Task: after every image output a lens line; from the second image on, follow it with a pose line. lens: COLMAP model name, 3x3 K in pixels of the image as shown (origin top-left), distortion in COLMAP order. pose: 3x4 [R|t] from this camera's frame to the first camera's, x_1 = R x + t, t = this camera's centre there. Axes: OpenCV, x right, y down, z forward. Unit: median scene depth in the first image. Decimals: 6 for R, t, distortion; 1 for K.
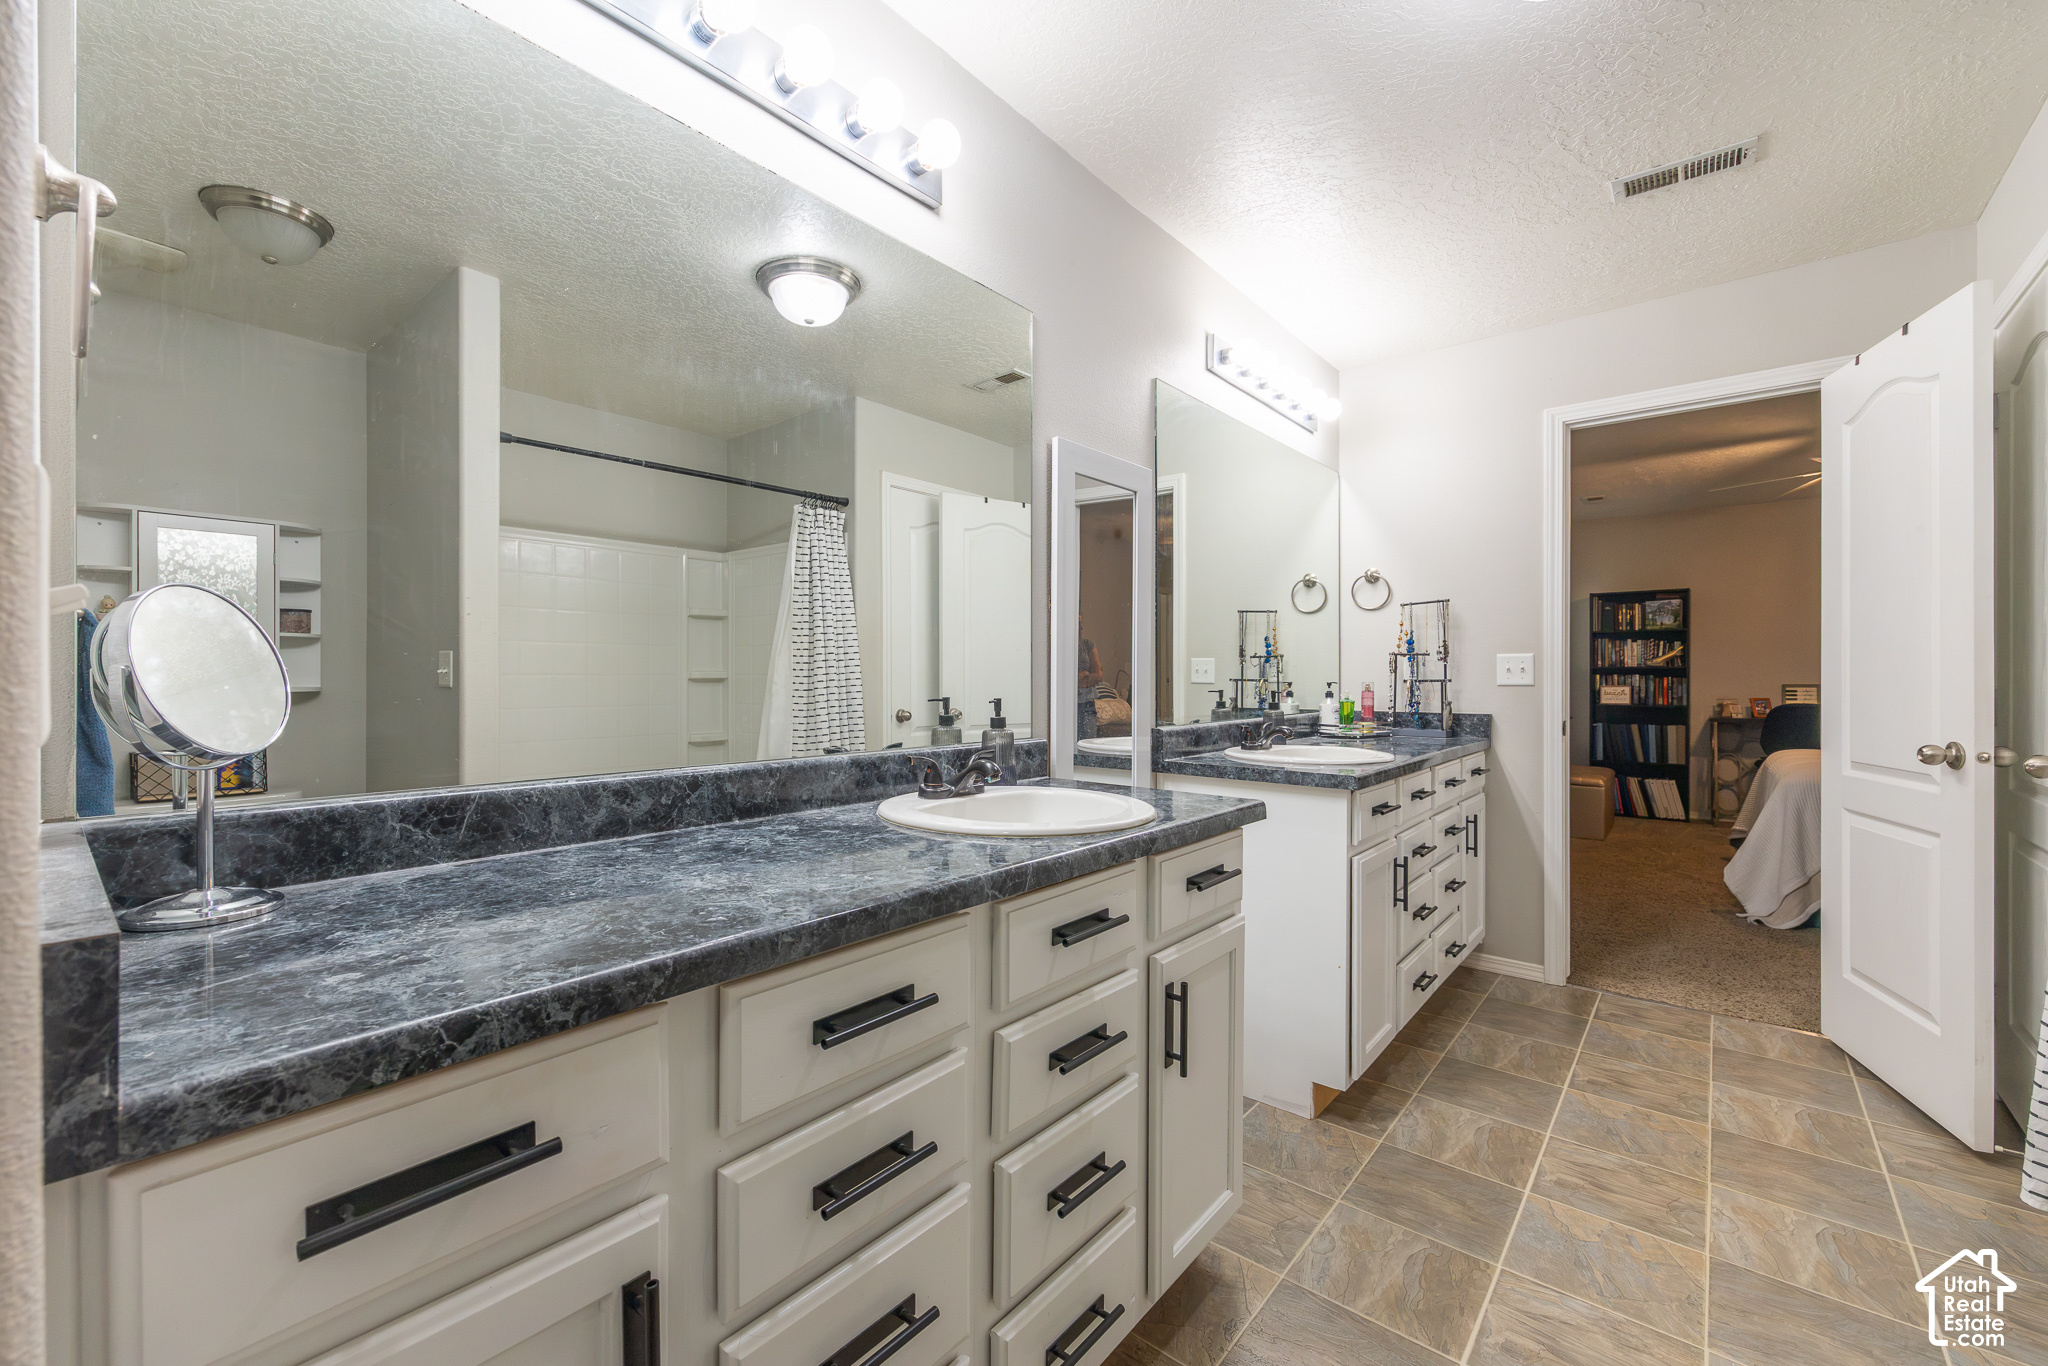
lens RADIAL K [[817.5, 0, 1004.6], [0, 817.5, 675.8], [0, 0, 1]] dist [0.001898, 0.000352]
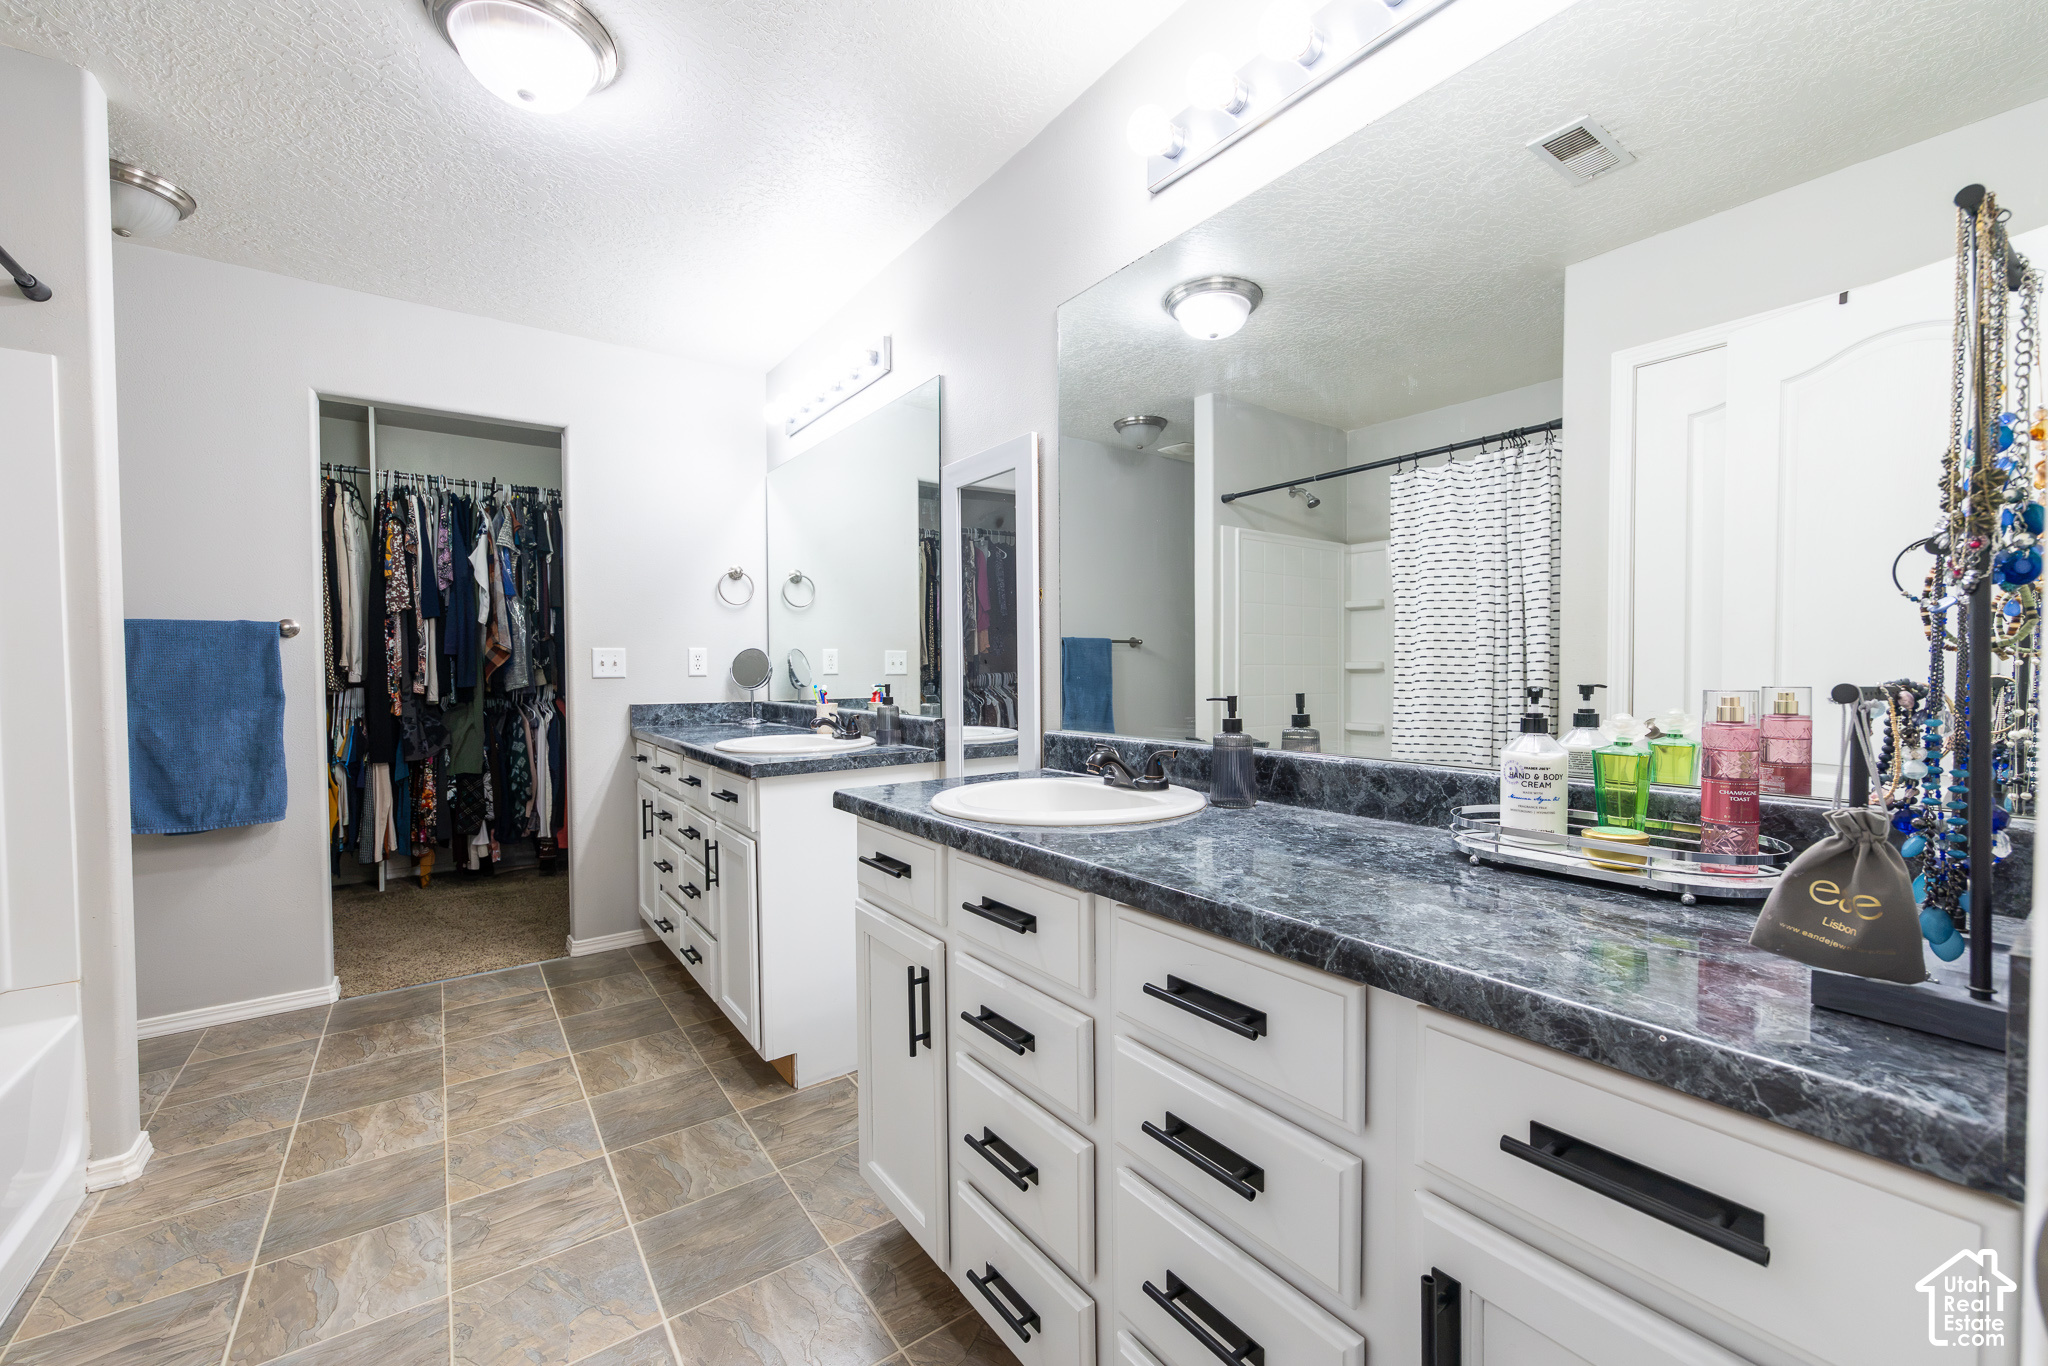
lens RADIAL K [[817.5, 0, 1007.2], [0, 817.5, 697.9], [0, 0, 1]] dist [0.001898, 0.000352]
pose [[-0.234578, 0.026916, -0.971725, 0.845065], [-0.003617, 0.999586, 0.028561, 0.008351], [0.972091, 0.010215, -0.234383, 0.967500]]
